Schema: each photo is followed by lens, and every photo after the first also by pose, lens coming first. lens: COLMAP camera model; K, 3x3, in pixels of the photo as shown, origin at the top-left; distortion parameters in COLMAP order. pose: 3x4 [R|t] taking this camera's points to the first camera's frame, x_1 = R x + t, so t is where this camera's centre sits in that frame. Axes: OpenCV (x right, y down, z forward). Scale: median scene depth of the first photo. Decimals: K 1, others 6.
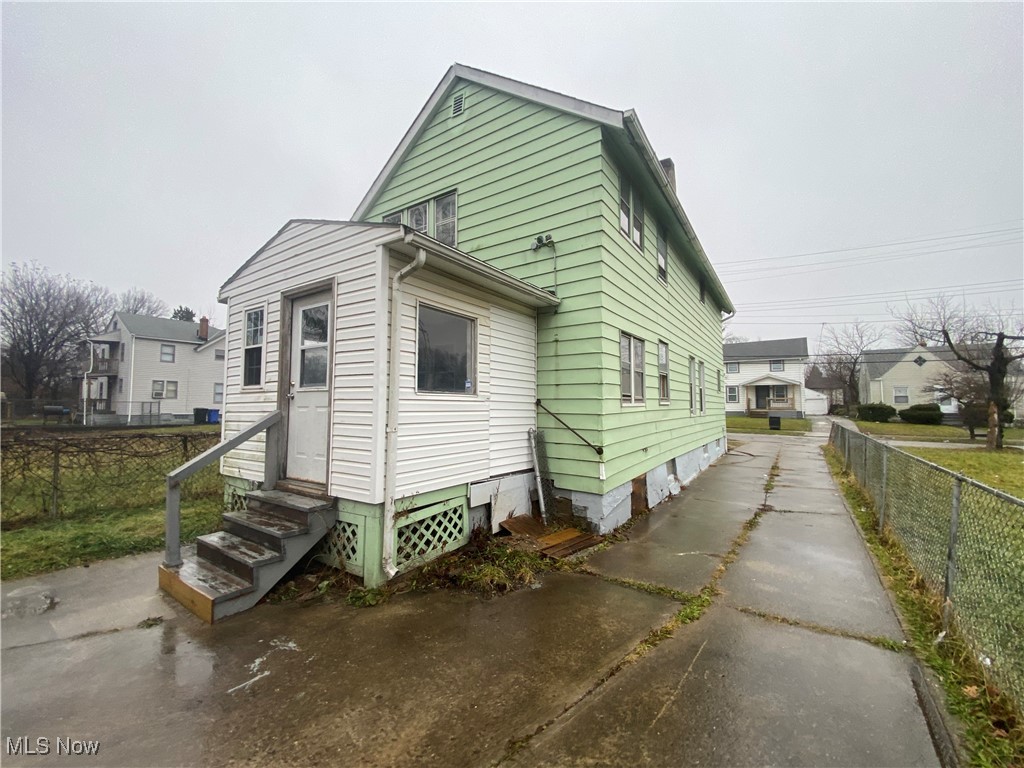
lens RADIAL K [[417.7, 0, 512.0], [0, 417.7, 384.0], [0, 0, 1]] dist [-0.009897, 0.000002]
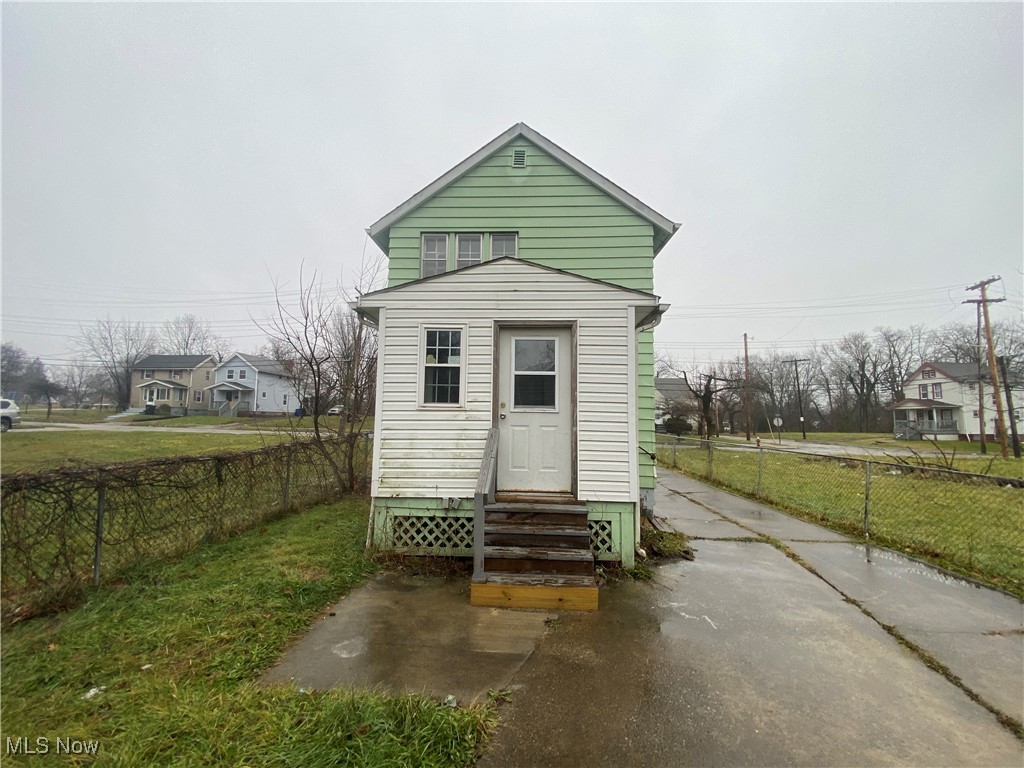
lens RADIAL K [[412.3, 0, 512.0], [0, 412.3, 384.0], [0, 0, 1]] dist [0.000718, -0.000043]
pose [[0.857609, 0.054584, 0.511397, -0.771490], [-0.045619, 0.998506, -0.030072, -0.016713], [-0.512274, 0.002461, 0.858818, 0.038938]]
